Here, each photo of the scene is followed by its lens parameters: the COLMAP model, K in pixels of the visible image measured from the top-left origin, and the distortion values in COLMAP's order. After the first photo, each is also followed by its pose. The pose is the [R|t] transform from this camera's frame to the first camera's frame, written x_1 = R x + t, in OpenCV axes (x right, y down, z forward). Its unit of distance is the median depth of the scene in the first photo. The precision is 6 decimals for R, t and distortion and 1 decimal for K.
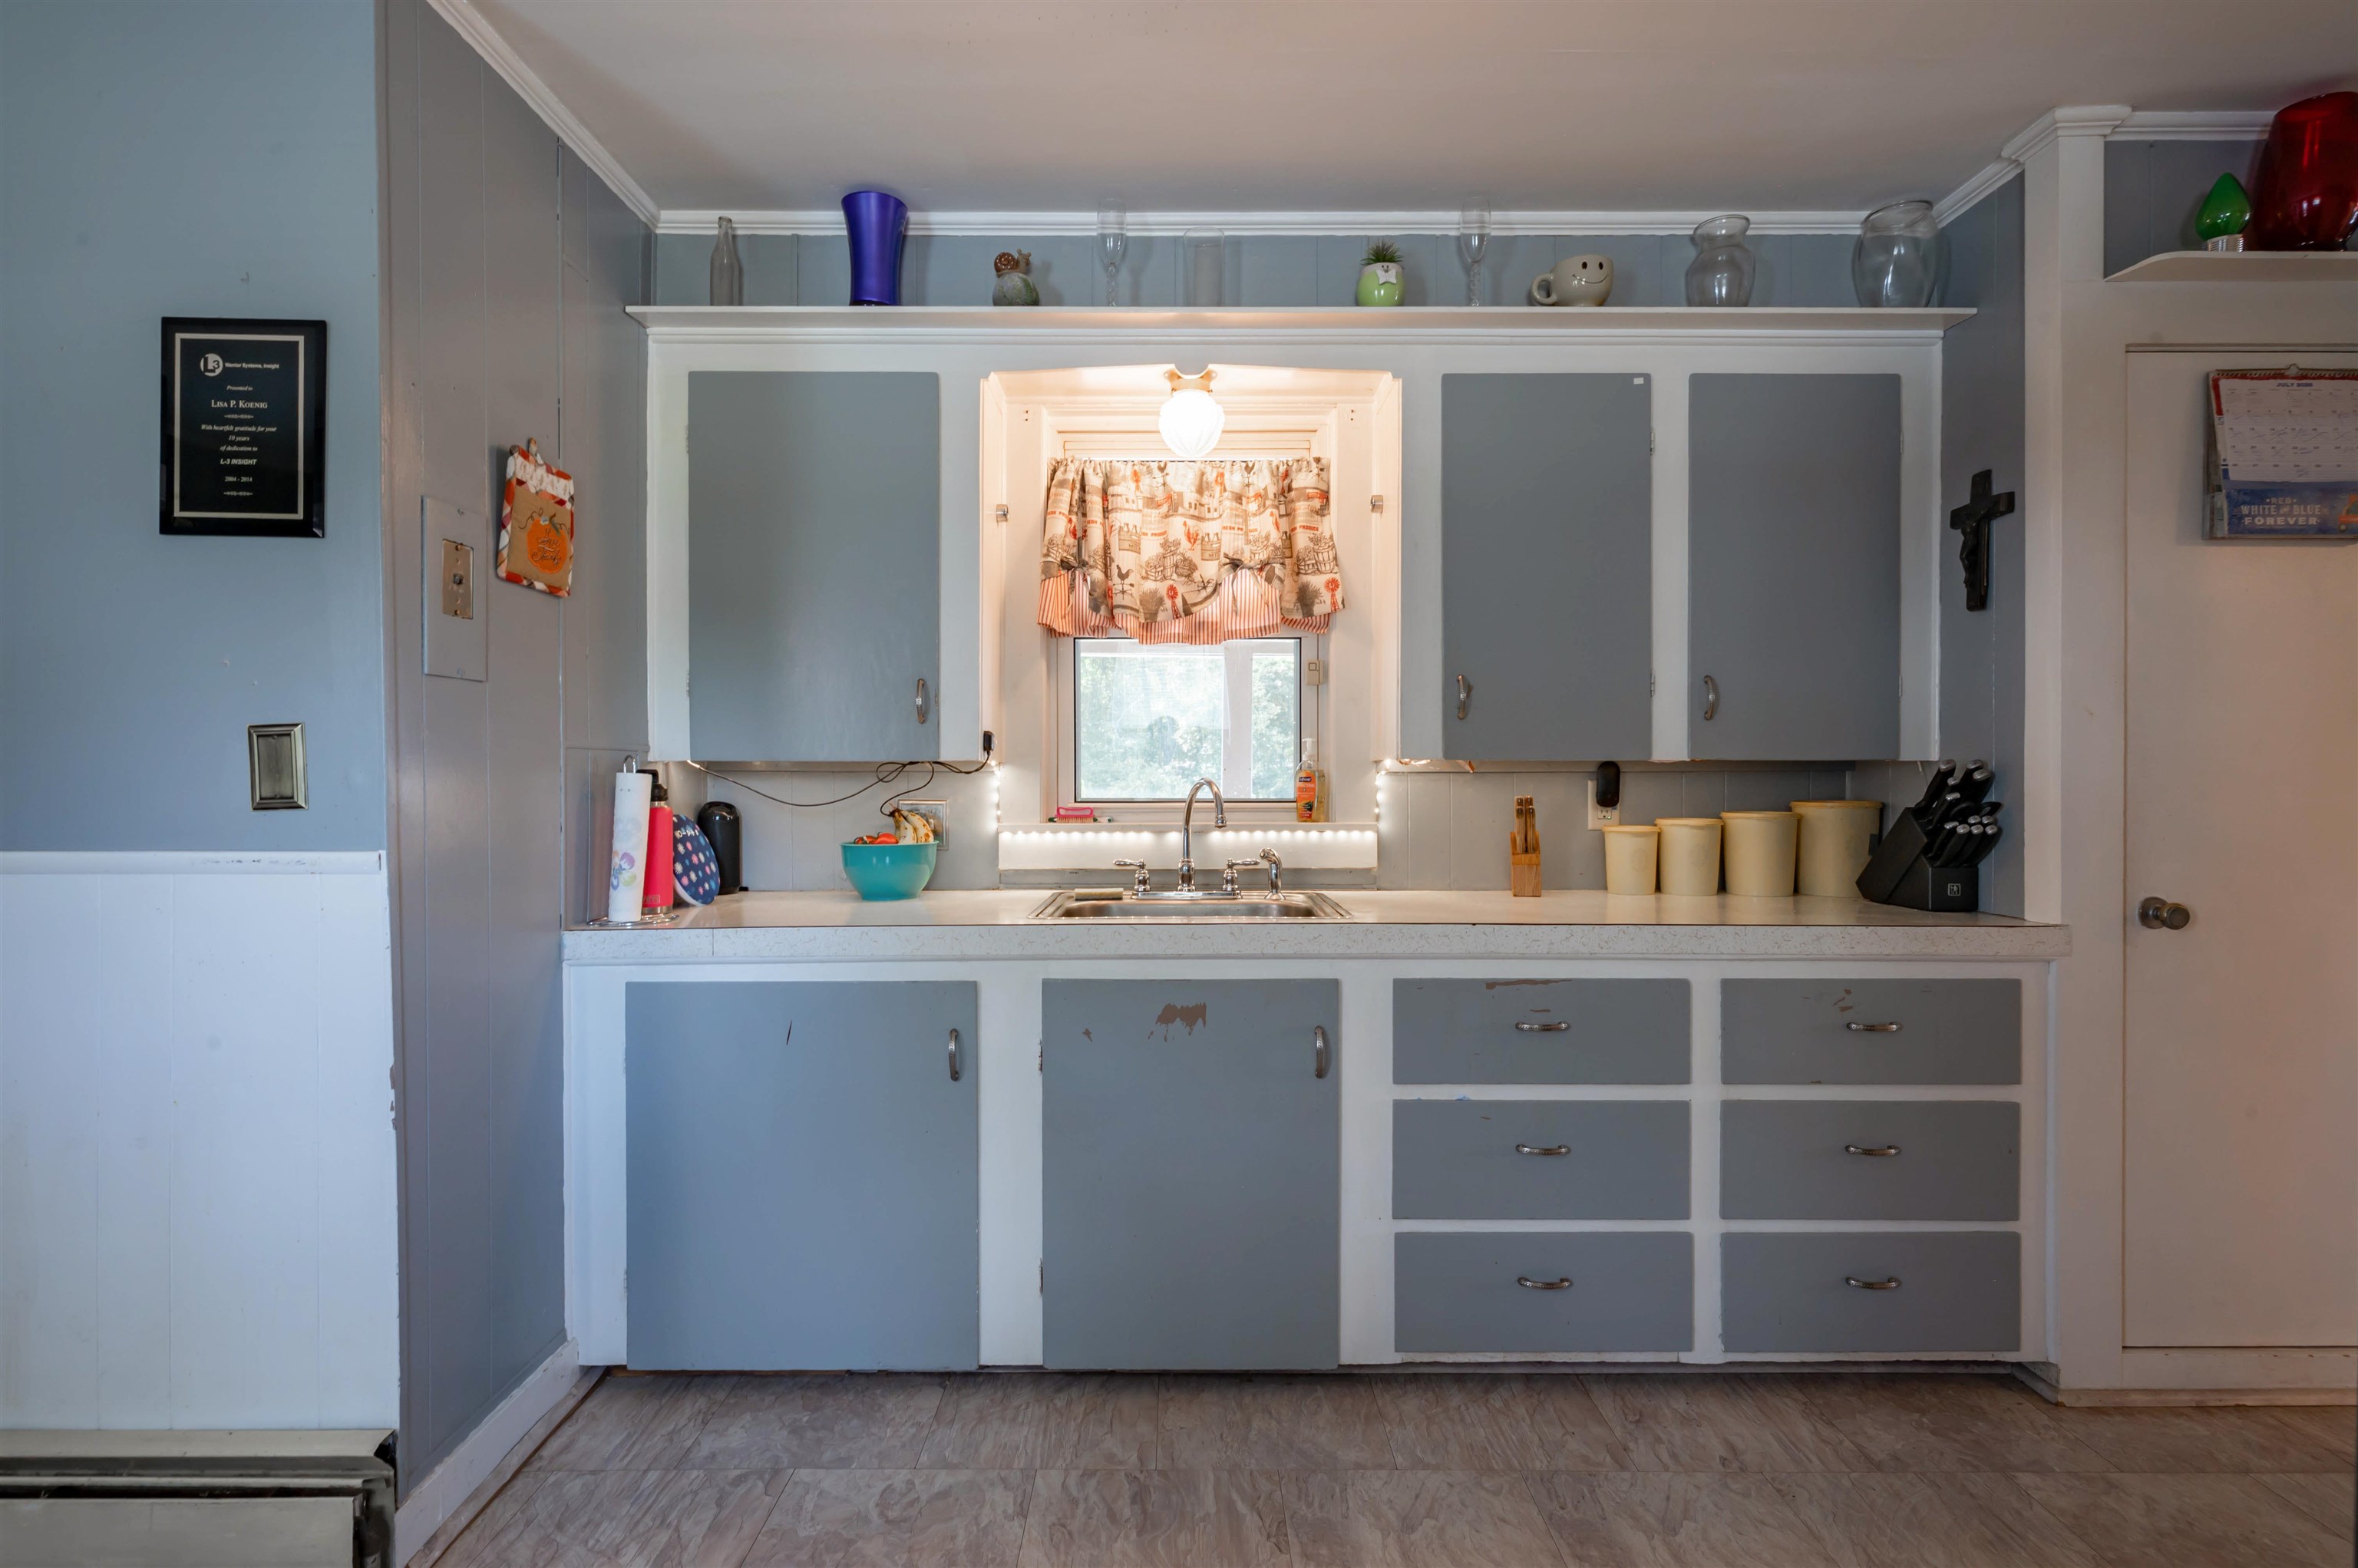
lens RADIAL K [[1175.5, 0, 1192.9], [0, 1175.5, 765.8], [0, 0, 1]] dist [-0.003675, 0.000679]
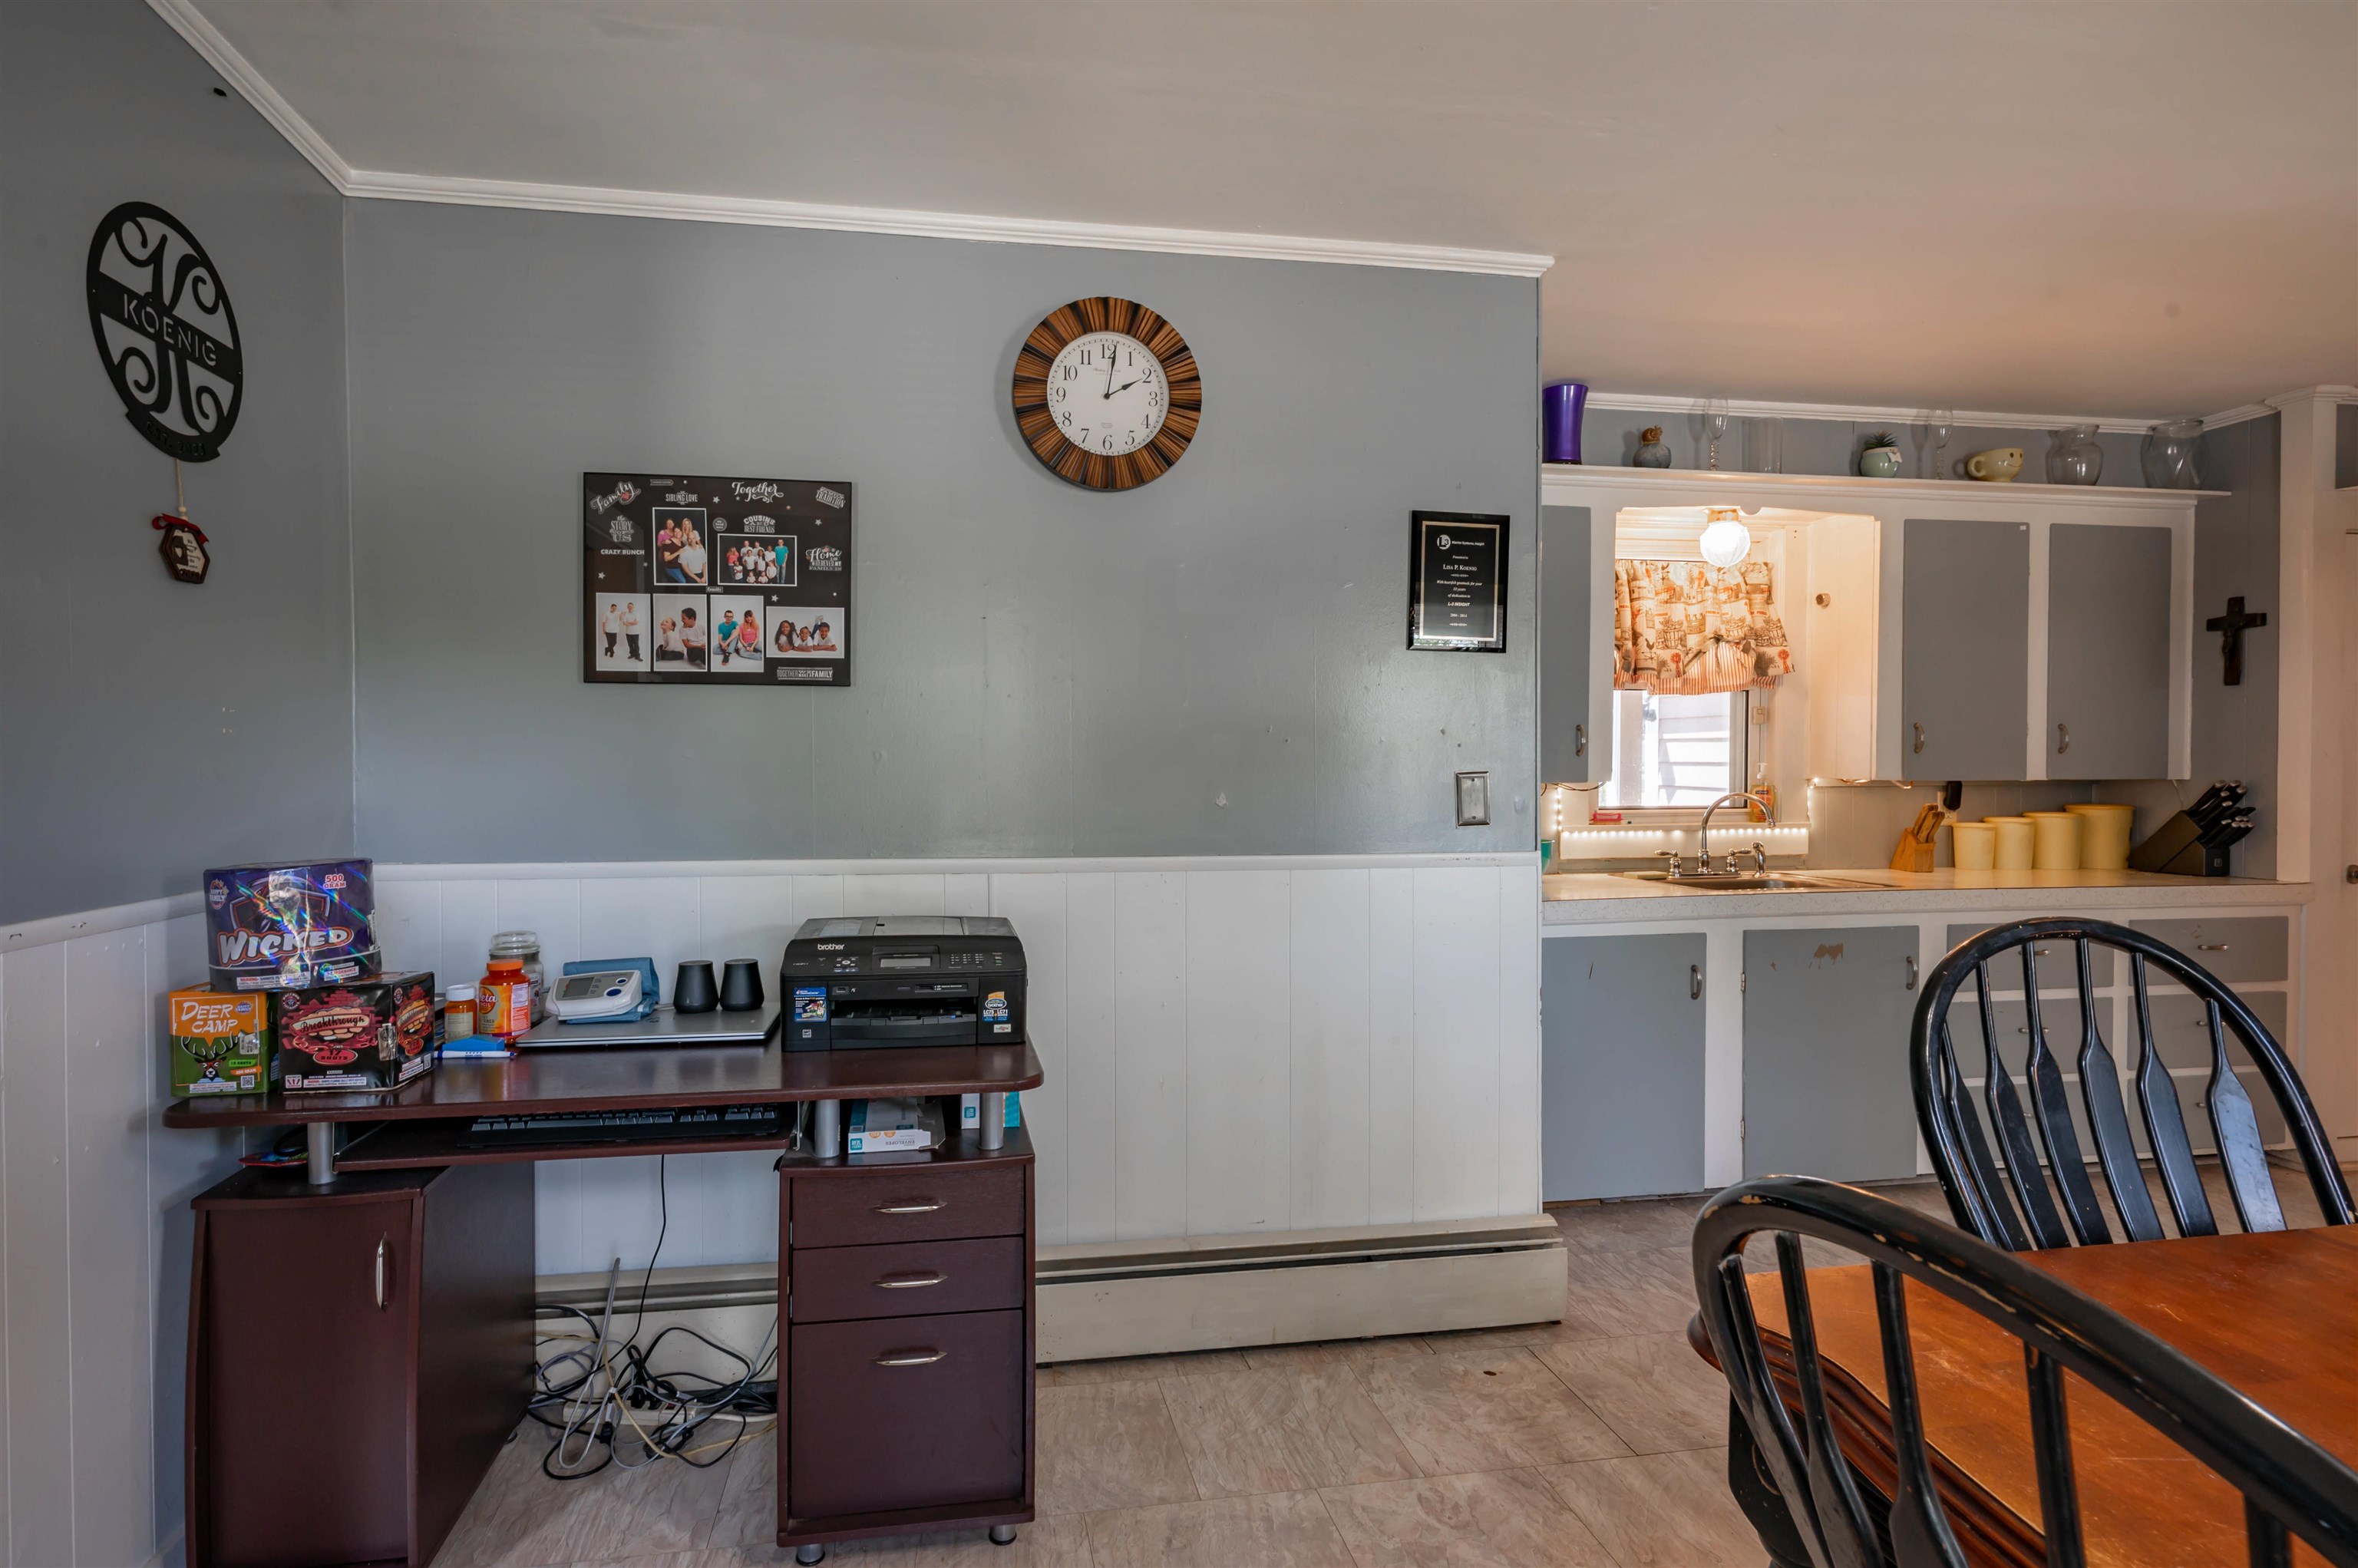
lens RADIAL K [[1175.5, 0, 1176.5], [0, 1175.5, 769.4], [0, 0, 1]] dist [-0.003675, 0.000679]
pose [[0.988198, -0.002676, 0.153160, -0.914495], [0.000879, 0.999930, 0.011797, -0.036828], [-0.153181, -0.011523, 0.988131, -0.318385]]
